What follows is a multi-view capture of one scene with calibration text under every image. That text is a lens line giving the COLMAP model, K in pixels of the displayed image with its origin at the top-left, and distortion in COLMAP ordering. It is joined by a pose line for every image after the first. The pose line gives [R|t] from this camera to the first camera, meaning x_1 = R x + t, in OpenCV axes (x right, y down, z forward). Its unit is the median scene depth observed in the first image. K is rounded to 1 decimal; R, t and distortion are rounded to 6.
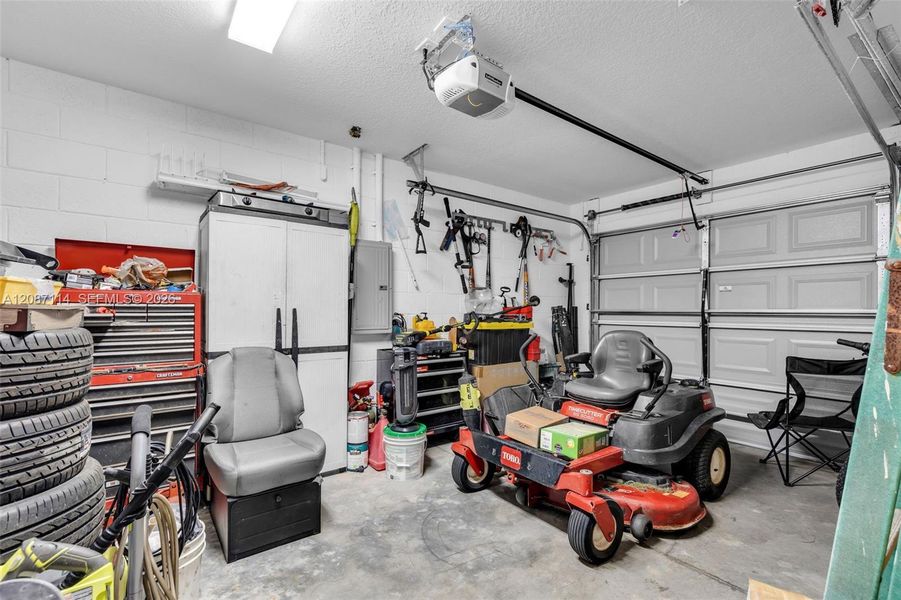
lens RADIAL K [[417.0, 0, 457.0], [0, 417.0, 302.4], [0, 0, 1]] dist [0.001066, 0.000077]
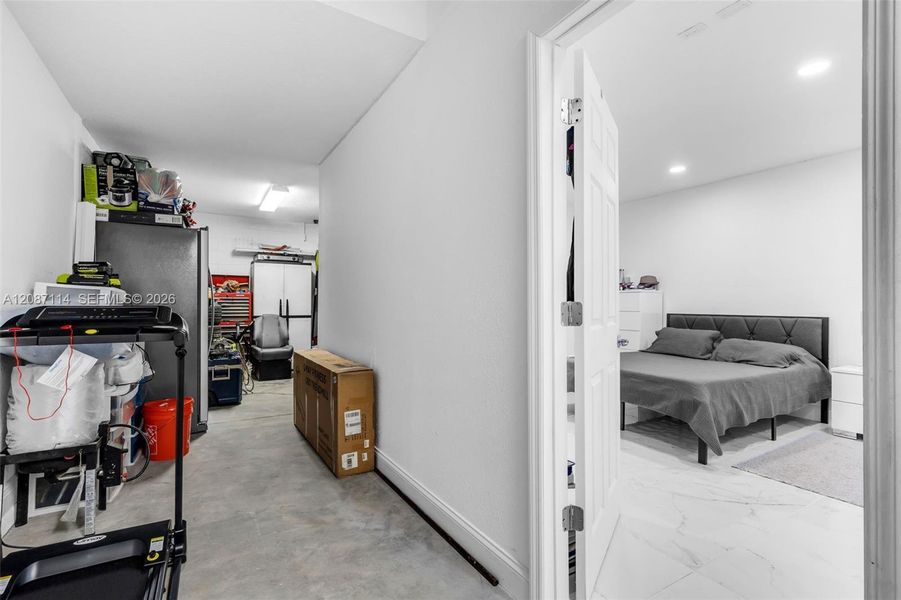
lens RADIAL K [[417.0, 0, 446.4], [0, 417.0, 301.2], [0, 0, 1]] dist [0.001066, 0.000077]
pose [[0.992745, 0.001584, -0.120225, 0.873046], [-0.000501, 0.999959, 0.009039, 0.001072], [0.120234, -0.008913, 0.992706, -1.384505]]
